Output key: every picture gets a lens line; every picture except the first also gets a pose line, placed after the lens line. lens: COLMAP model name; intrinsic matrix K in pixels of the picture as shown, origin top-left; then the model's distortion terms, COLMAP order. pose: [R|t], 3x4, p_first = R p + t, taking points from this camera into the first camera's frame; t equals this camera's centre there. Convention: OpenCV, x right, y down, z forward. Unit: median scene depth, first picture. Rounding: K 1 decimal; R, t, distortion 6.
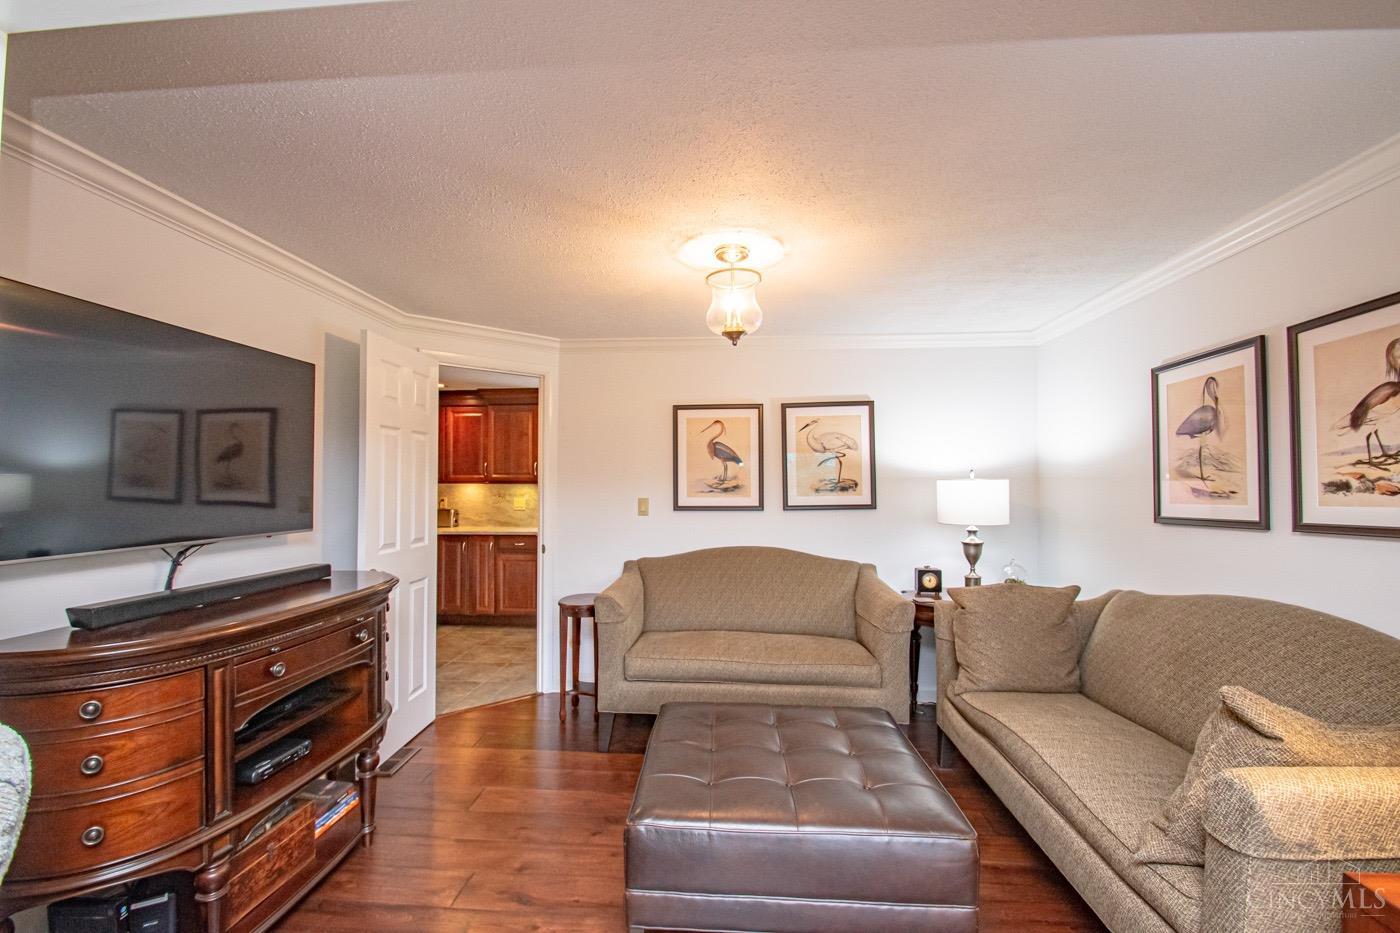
lens RADIAL K [[620.1, 0, 687.9], [0, 620.1, 471.2], [0, 0, 1]] dist [0.002429, -0.001671]
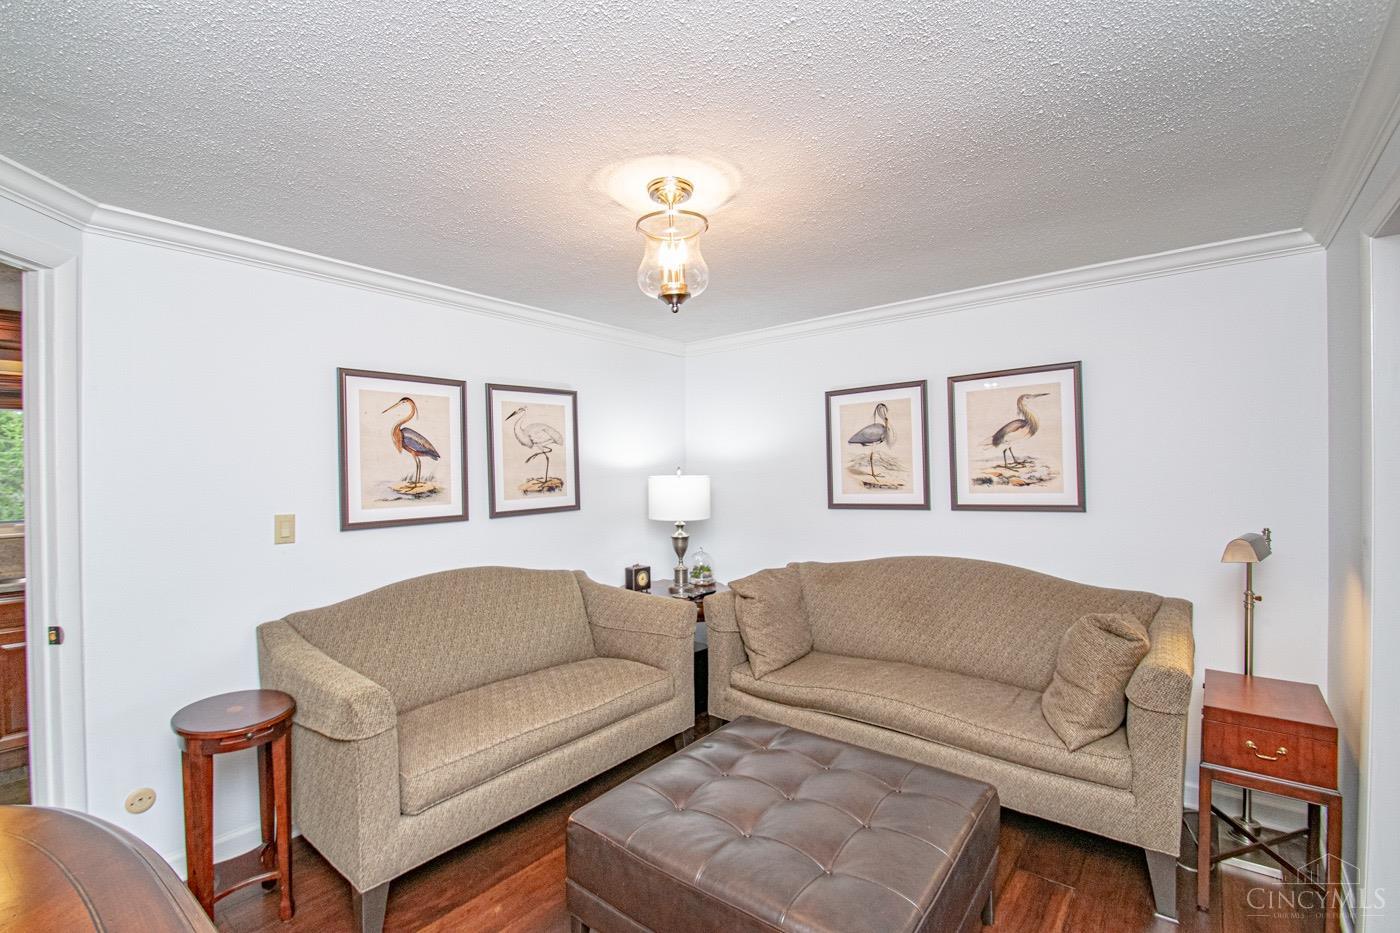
lens RADIAL K [[620.1, 0, 689.9], [0, 620.1, 470.6], [0, 0, 1]] dist [0.002429, -0.001671]
pose [[0.575853, -0.008931, 0.817504, -0.380382], [-0.004538, 0.999890, 0.014120, -0.011597], [-0.817540, -0.011841, 0.575750, 0.367989]]
